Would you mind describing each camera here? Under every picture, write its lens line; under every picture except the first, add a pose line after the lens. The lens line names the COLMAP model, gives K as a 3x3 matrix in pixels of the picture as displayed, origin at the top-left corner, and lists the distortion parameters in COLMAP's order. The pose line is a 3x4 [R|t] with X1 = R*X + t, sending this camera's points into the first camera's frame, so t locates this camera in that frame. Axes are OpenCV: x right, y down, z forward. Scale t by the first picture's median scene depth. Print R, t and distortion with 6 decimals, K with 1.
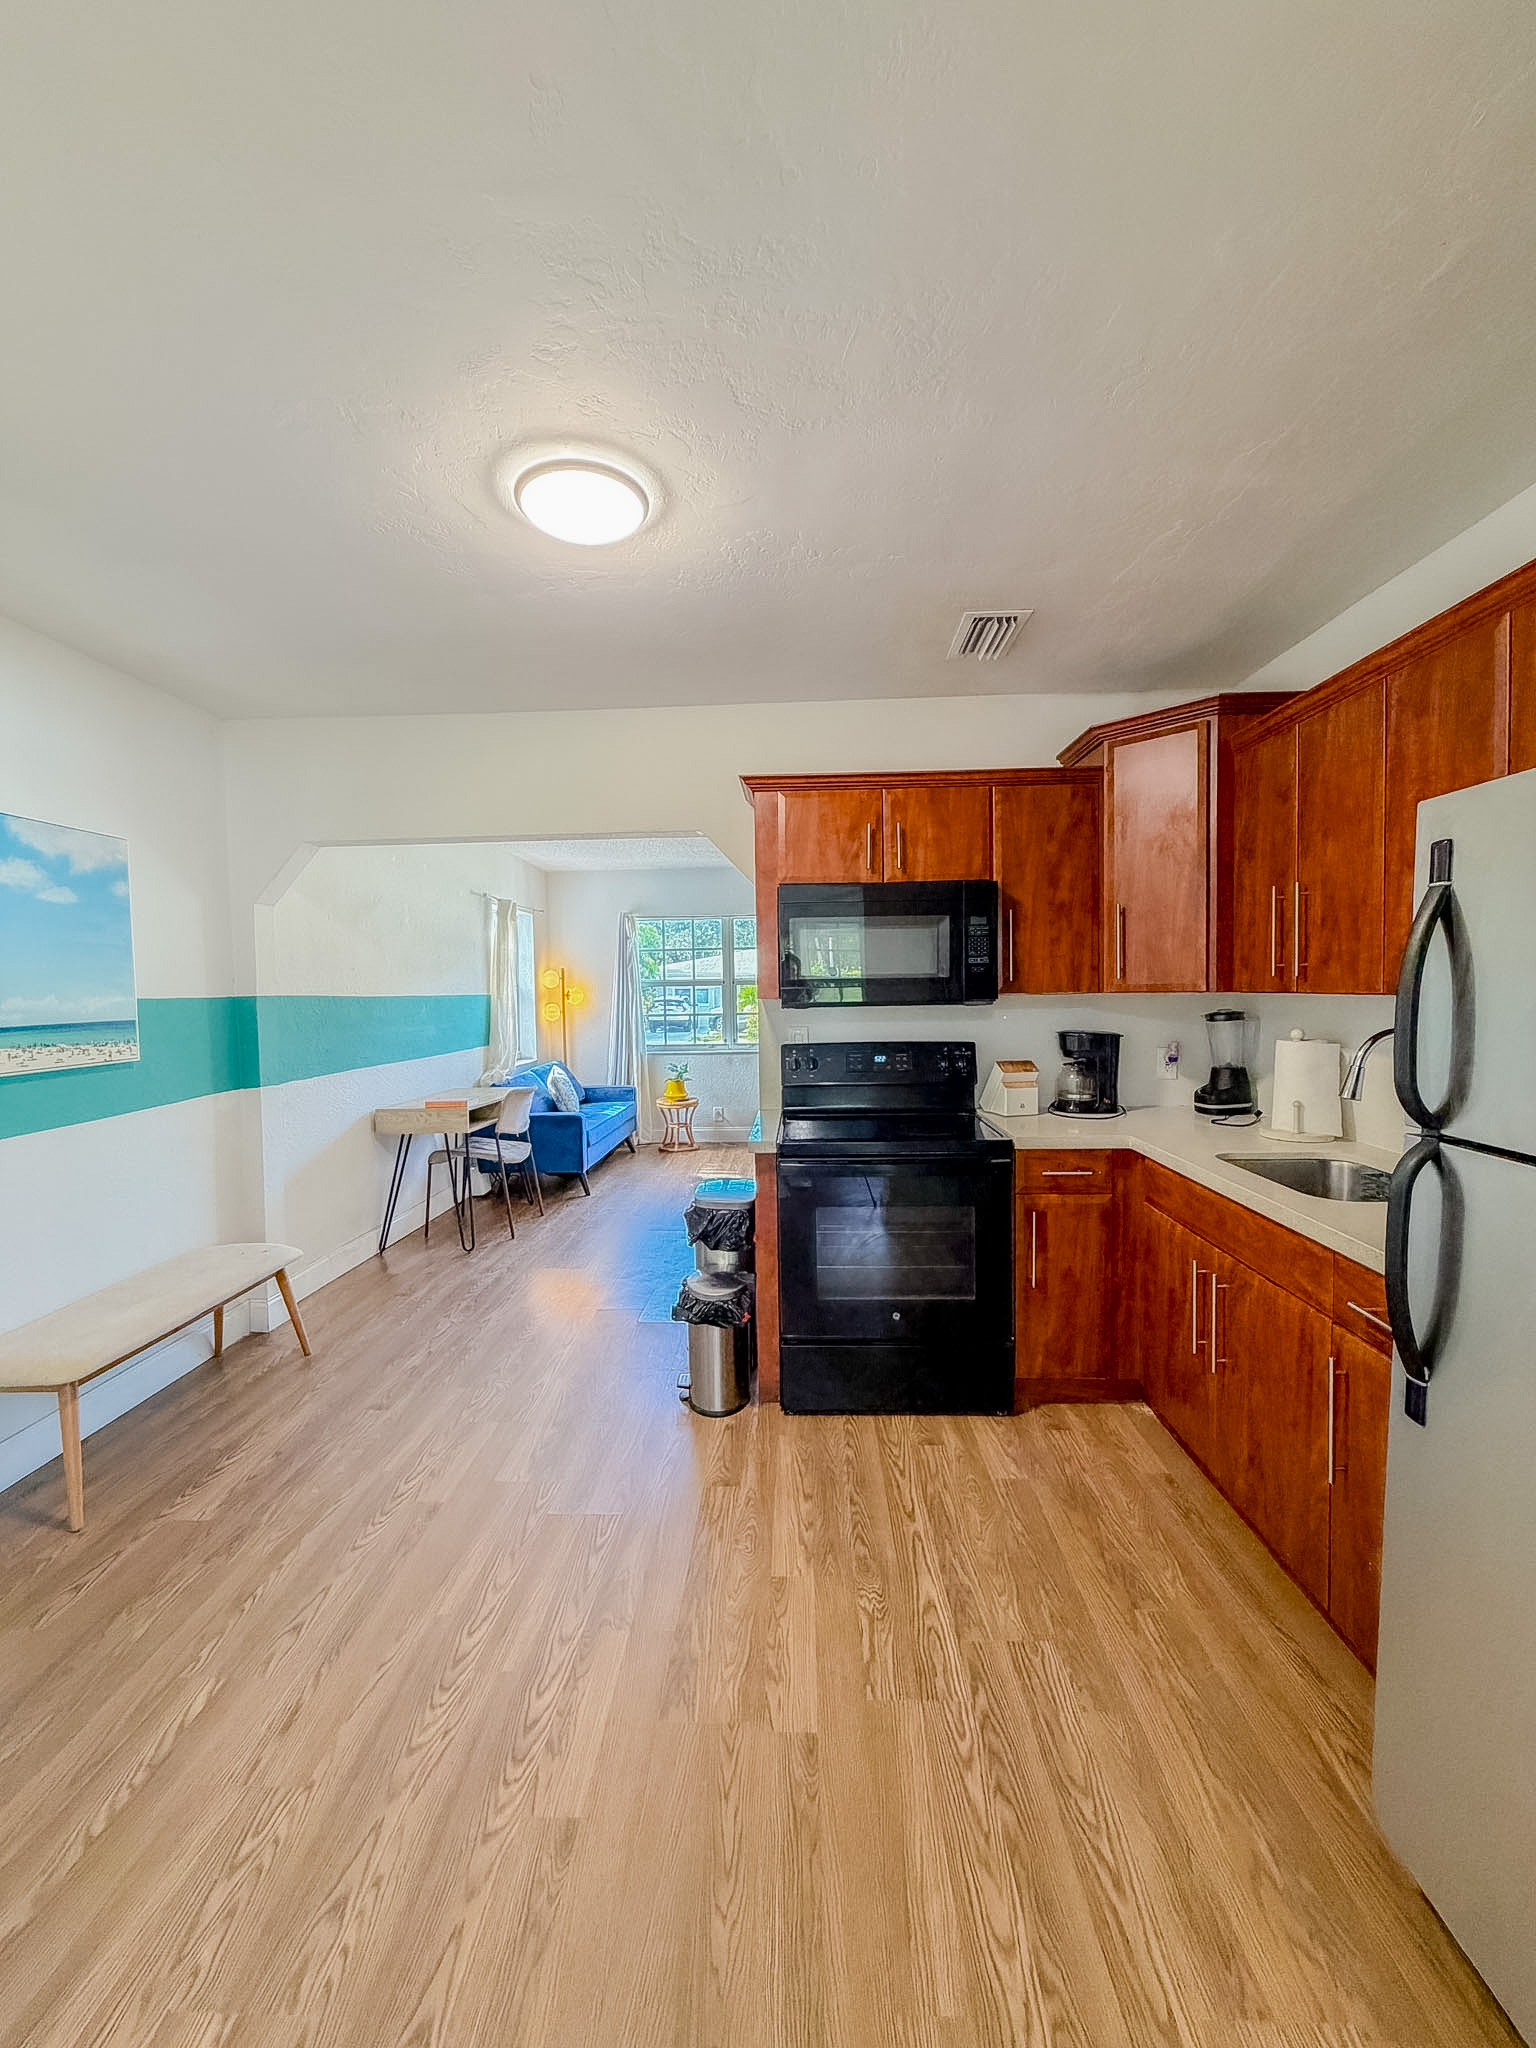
lens RADIAL K [[808.8, 0, 770.6], [0, 808.8, 1014.9], [0, 0, 1]] dist [-0.001010, -0.000358]
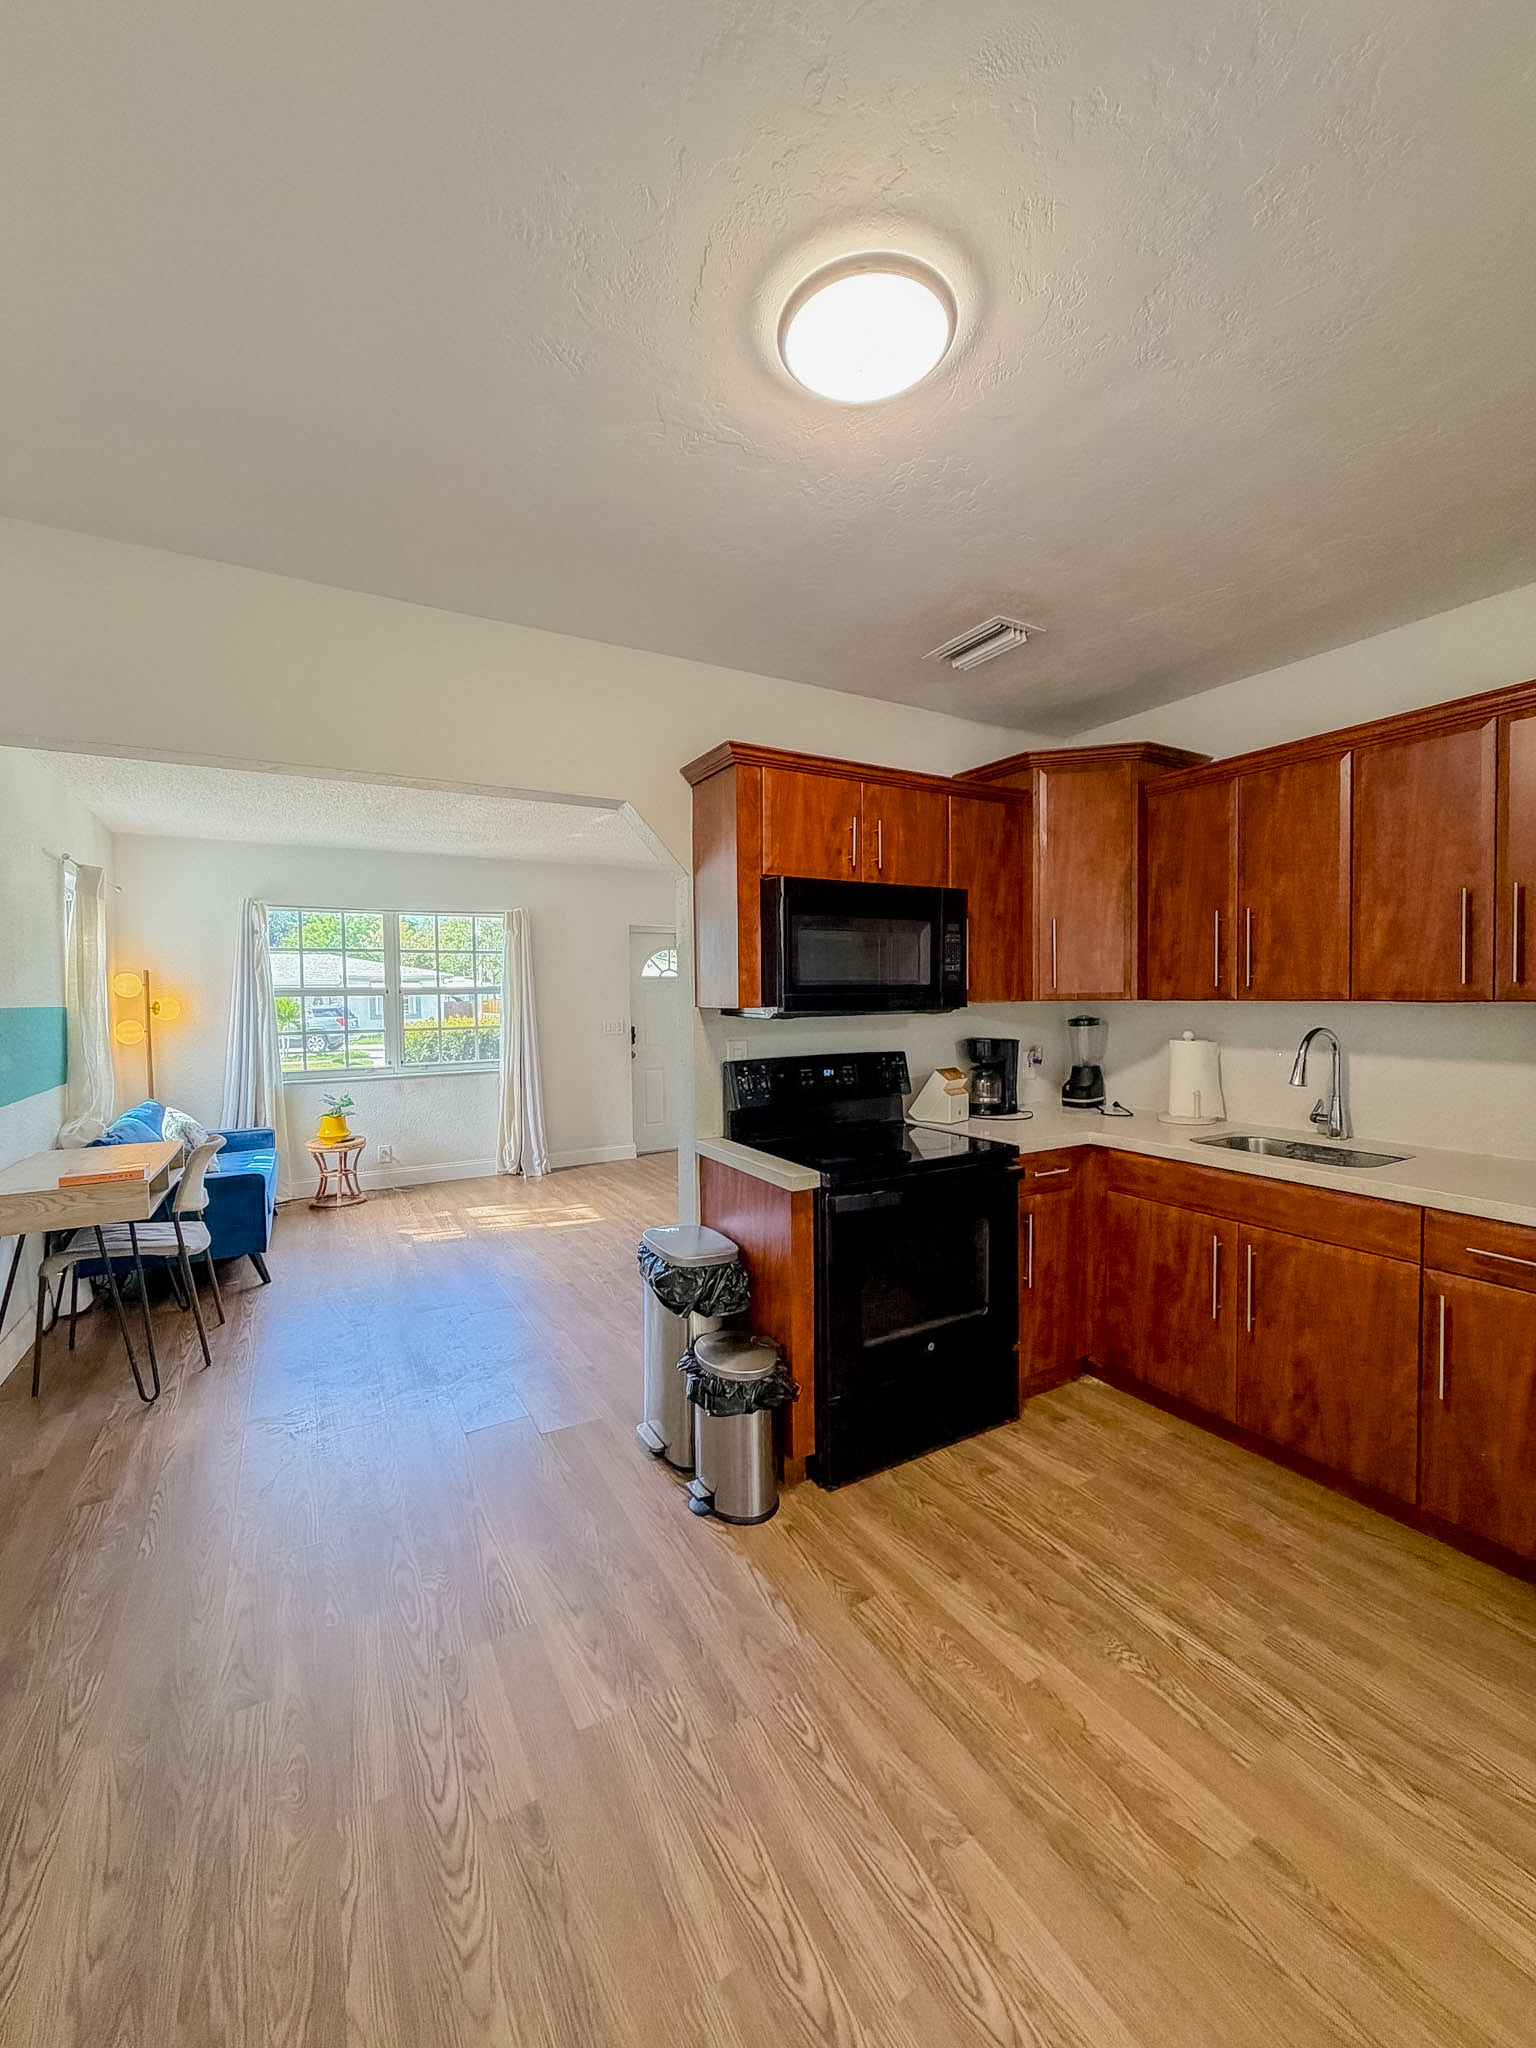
lens RADIAL K [[808.8, 0, 770.6], [0, 808.8, 1014.9], [0, 0, 1]] dist [-0.001010, -0.000358]
pose [[0.846272, -0.009049, 0.532675, -0.461188], [0.017114, 0.999801, -0.010204, -0.003806], [-0.532477, 0.017752, 0.846258, 0.280910]]
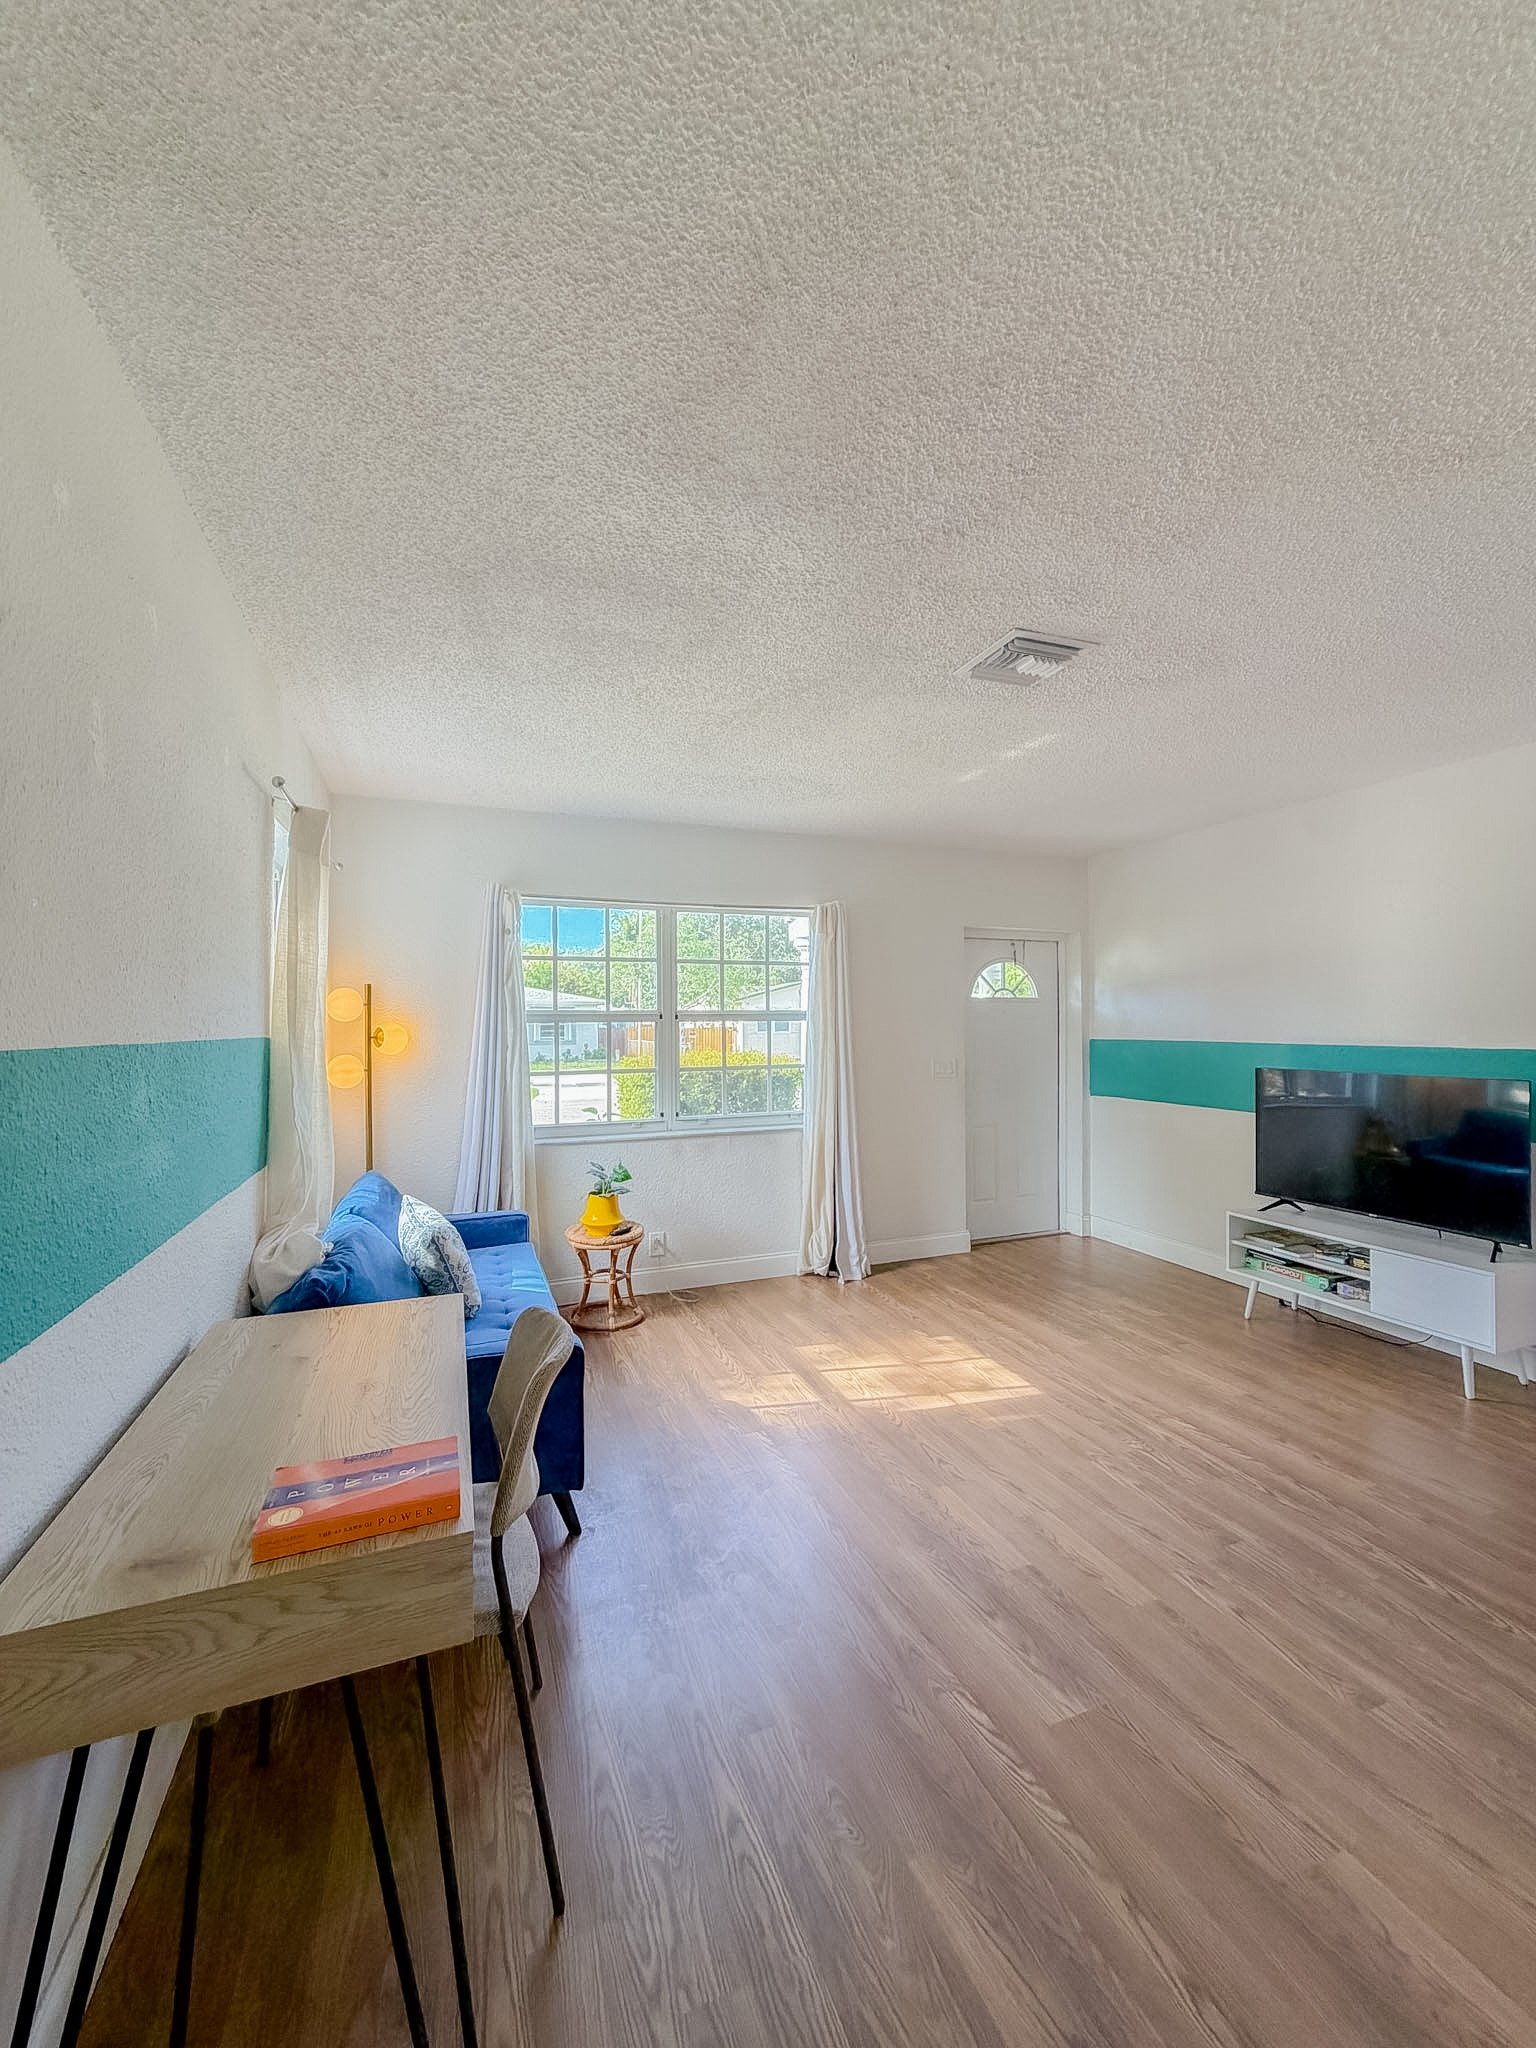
lens RADIAL K [[808.8, 0, 770.6], [0, 808.8, 1014.9], [0, 0, 1]] dist [-0.001010, -0.000358]
pose [[0.917277, 0.013744, 0.398014, -0.611950], [0.005285, 0.998896, -0.046672, -0.035774], [-0.398216, 0.044914, 0.916191, 1.176507]]
